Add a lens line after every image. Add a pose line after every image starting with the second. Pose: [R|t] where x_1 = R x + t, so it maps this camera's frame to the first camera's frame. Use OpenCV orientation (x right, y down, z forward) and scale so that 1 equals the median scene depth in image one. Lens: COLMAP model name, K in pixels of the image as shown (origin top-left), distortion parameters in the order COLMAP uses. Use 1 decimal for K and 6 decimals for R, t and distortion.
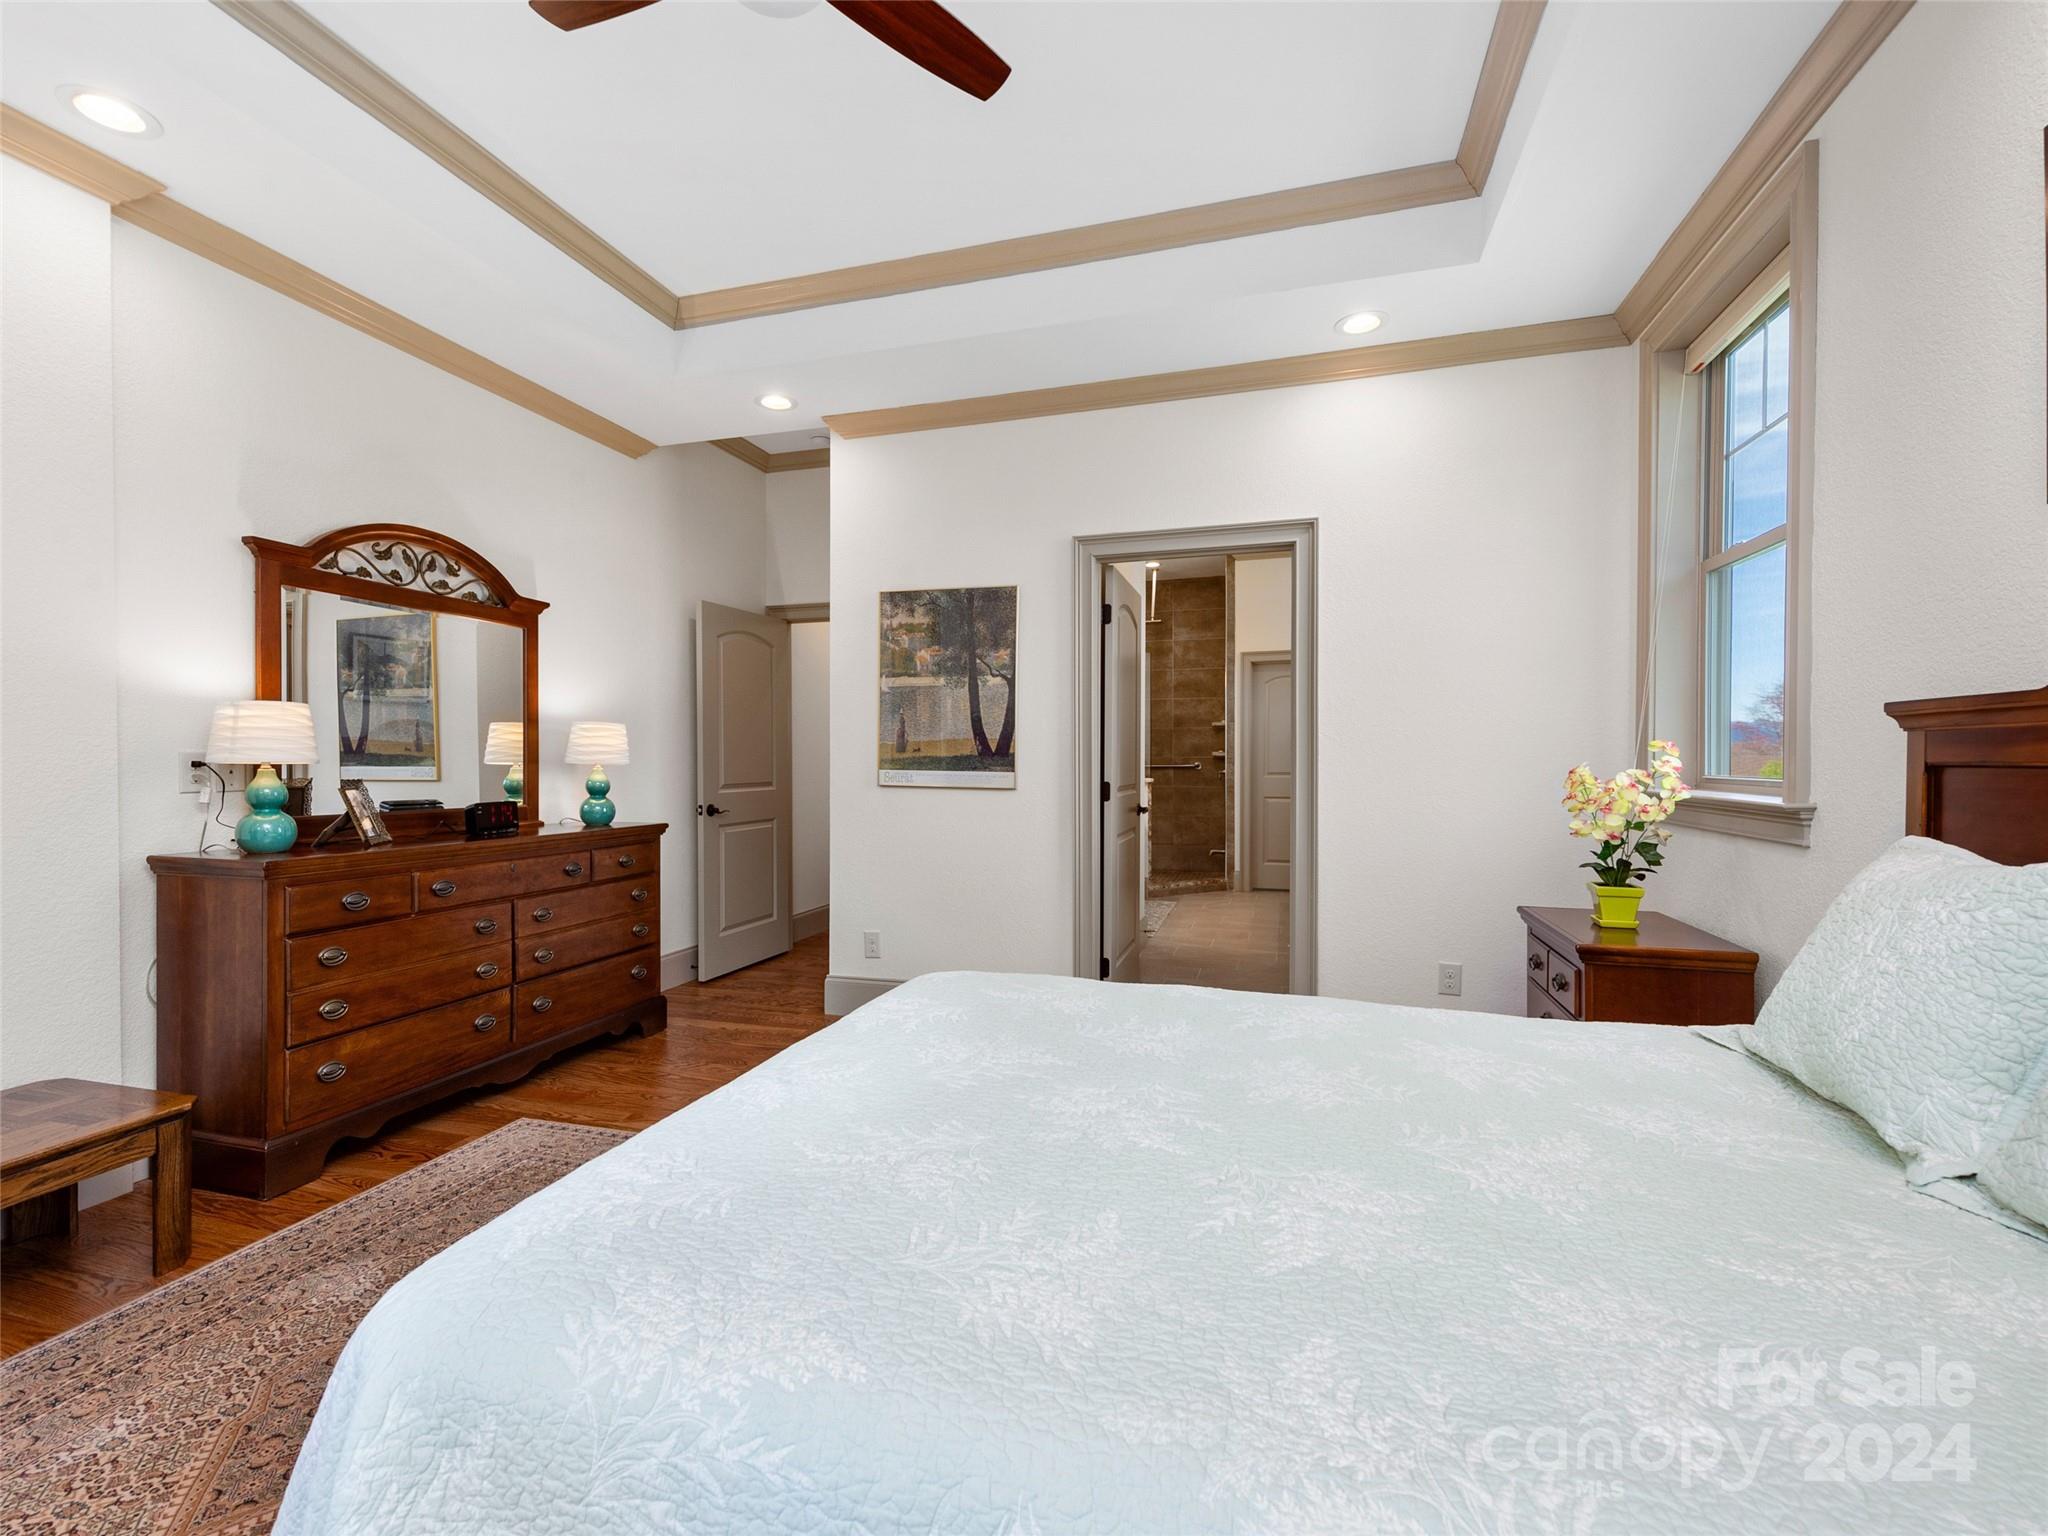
lens RADIAL K [[907.4, 0, 1023.5], [0, 907.4, 769.2], [0, 0, 1]] dist [0.004649, -0.002861]
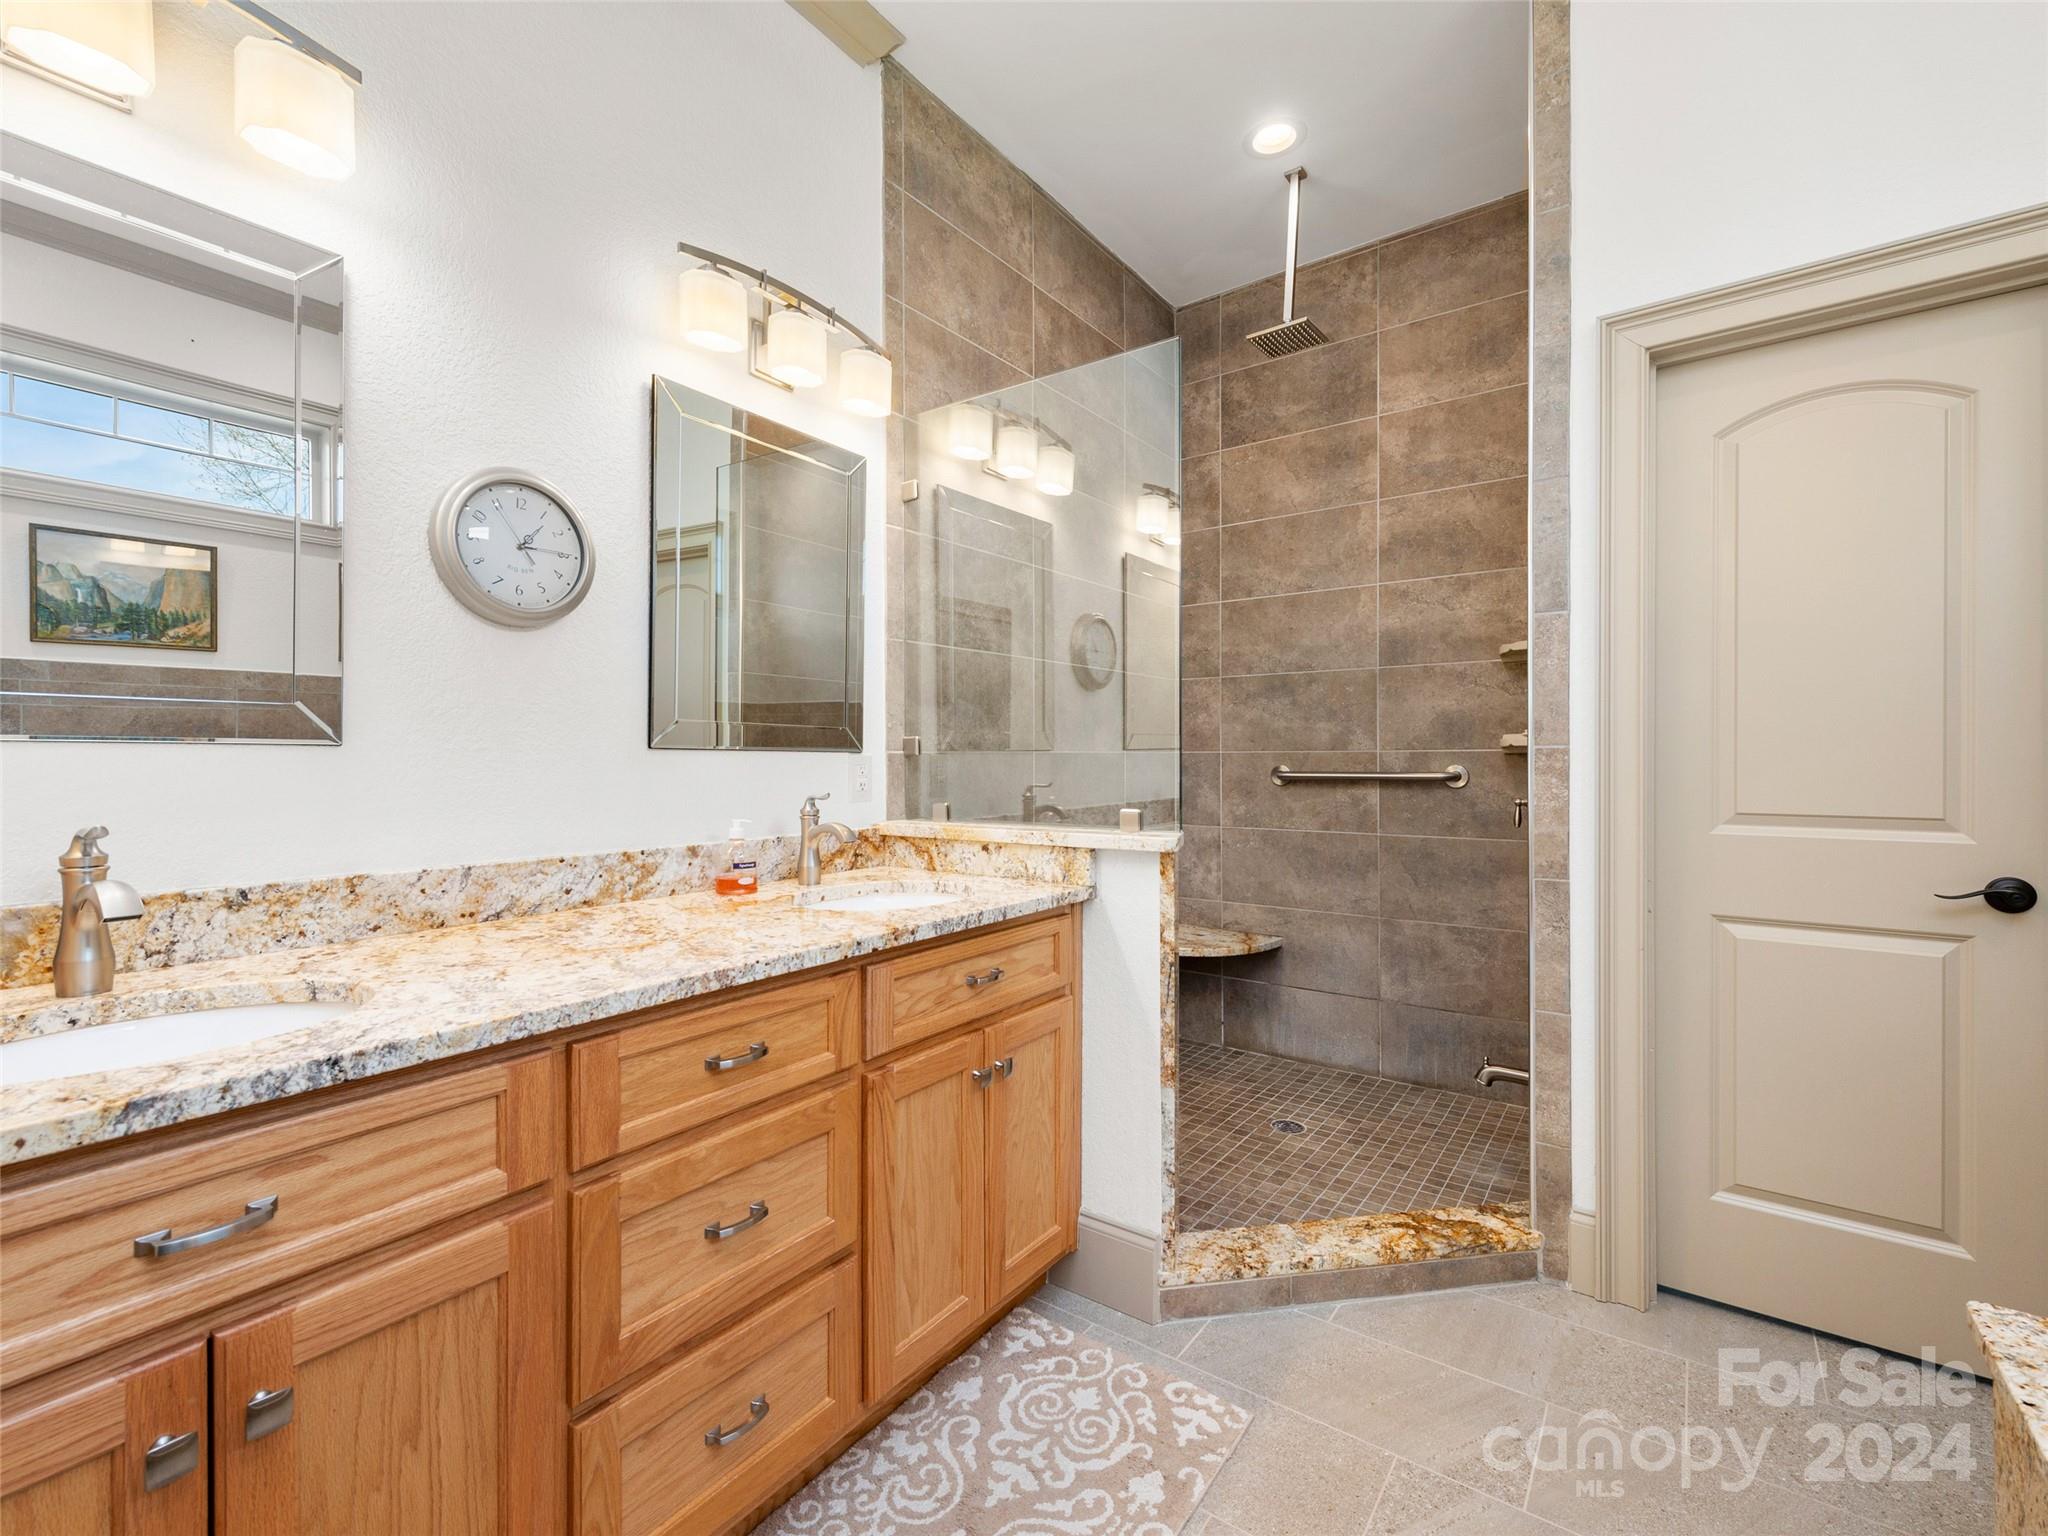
lens RADIAL K [[907.4, 0, 1026.9], [0, 907.4, 771.3], [0, 0, 1]] dist [0.004649, -0.002861]
pose [[0.943484, -0.003001, -0.331406, 0.153585], [0.003063, 0.999995, -0.000337, -0.005961], [0.331405, -0.000697, 0.943488, 0.630049]]
